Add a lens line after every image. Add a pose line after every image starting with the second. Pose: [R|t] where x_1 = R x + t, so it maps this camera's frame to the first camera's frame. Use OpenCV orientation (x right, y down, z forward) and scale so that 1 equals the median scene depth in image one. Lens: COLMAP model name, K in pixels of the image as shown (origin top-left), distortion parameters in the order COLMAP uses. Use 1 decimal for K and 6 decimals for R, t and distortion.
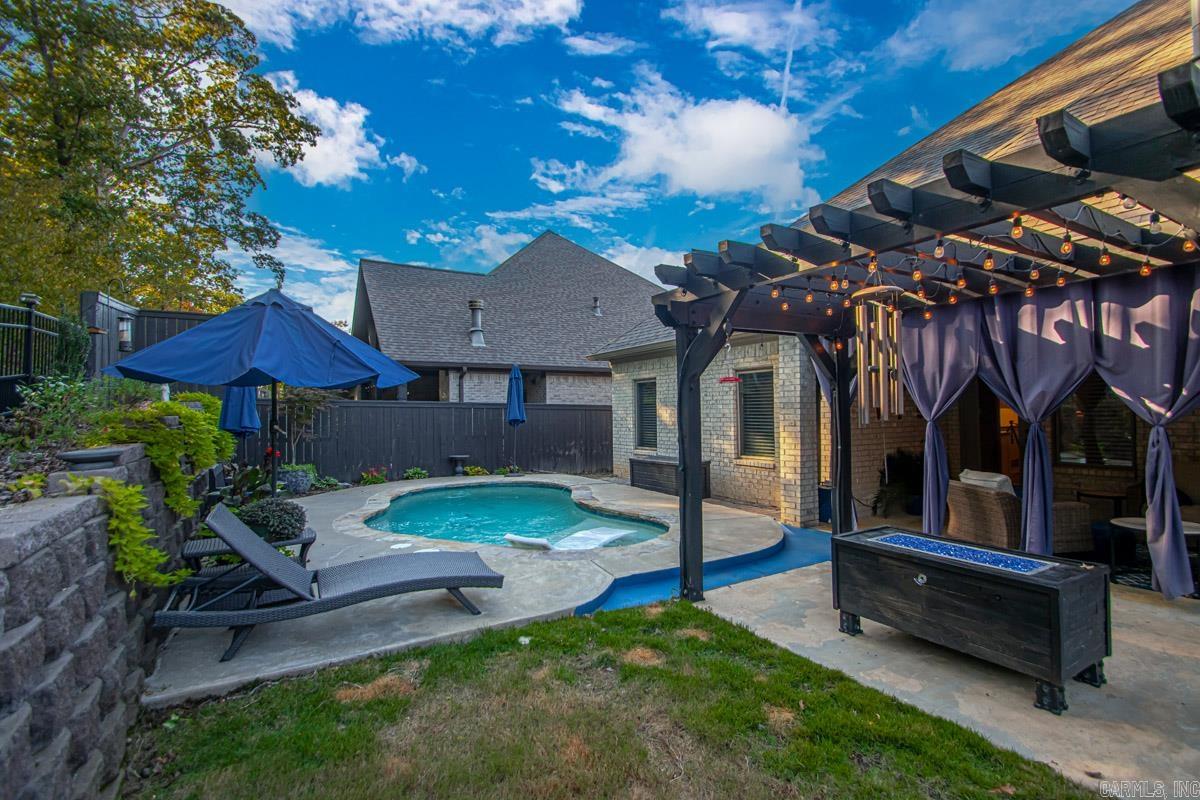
lens RADIAL K [[562.5, 0, 600.0], [0, 562.5, 400.0], [0, 0, 1]] dist [-0.000280, -0.000105]
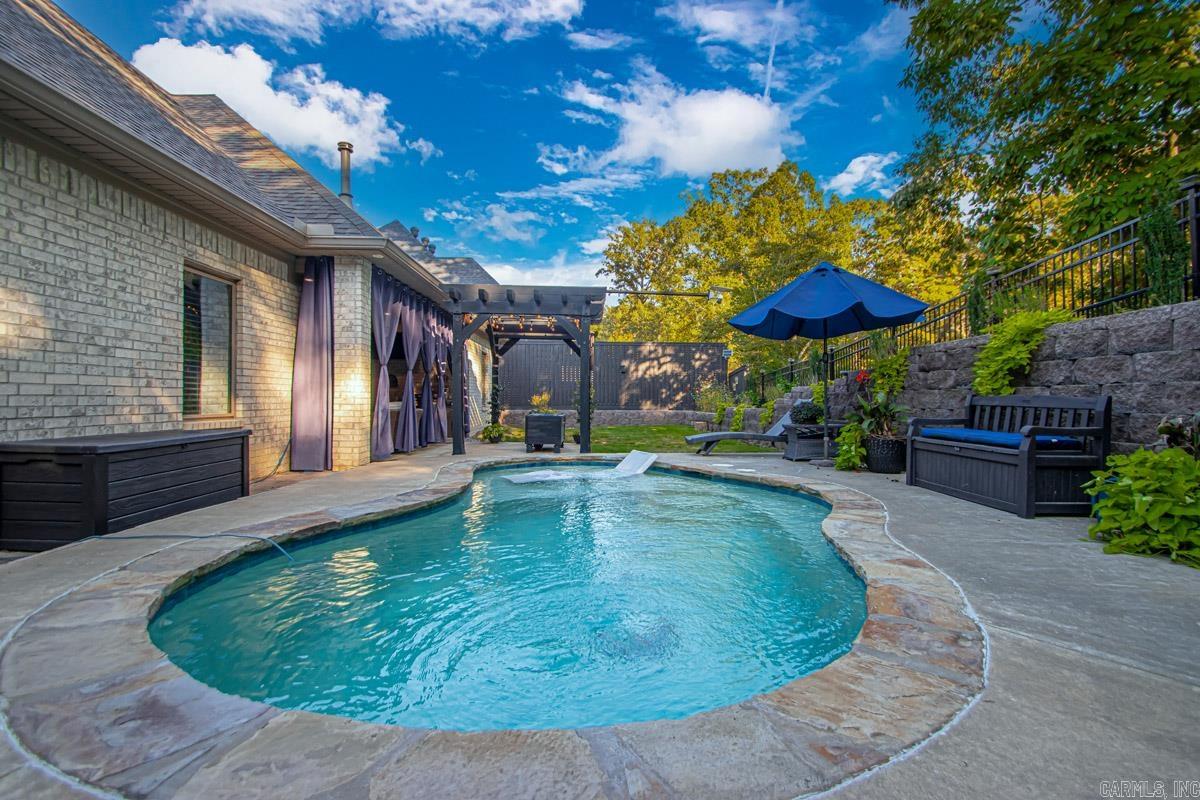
lens RADIAL K [[557.4, 0, 603.7], [0, 557.4, 397.5], [0, 0, 1]] dist [0.021531, -0.018225]
pose [[-0.881109, 0.012696, 0.472743, -0.381351], [0.000722, 0.999675, -0.025502, 0.094947], [-0.472913, -0.022128, -0.880831, 1.282533]]
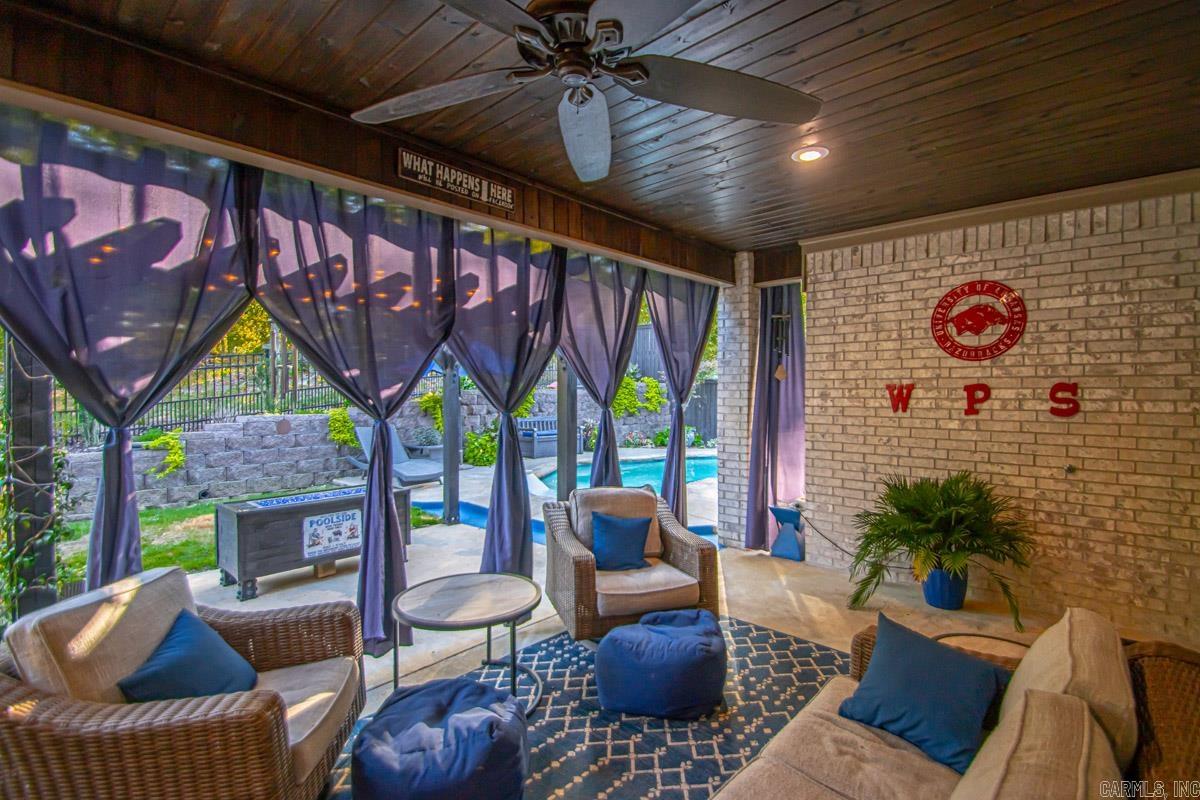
lens RADIAL K [[557.4, 0, 603.7], [0, 557.4, 397.5], [0, 0, 1]] dist [0.021531, -0.018225]
pose [[0.283052, 0.026397, -0.958741, 0.797063], [0.014362, 0.999392, 0.031756, -0.001174], [0.958997, -0.022758, 0.282501, 0.483172]]
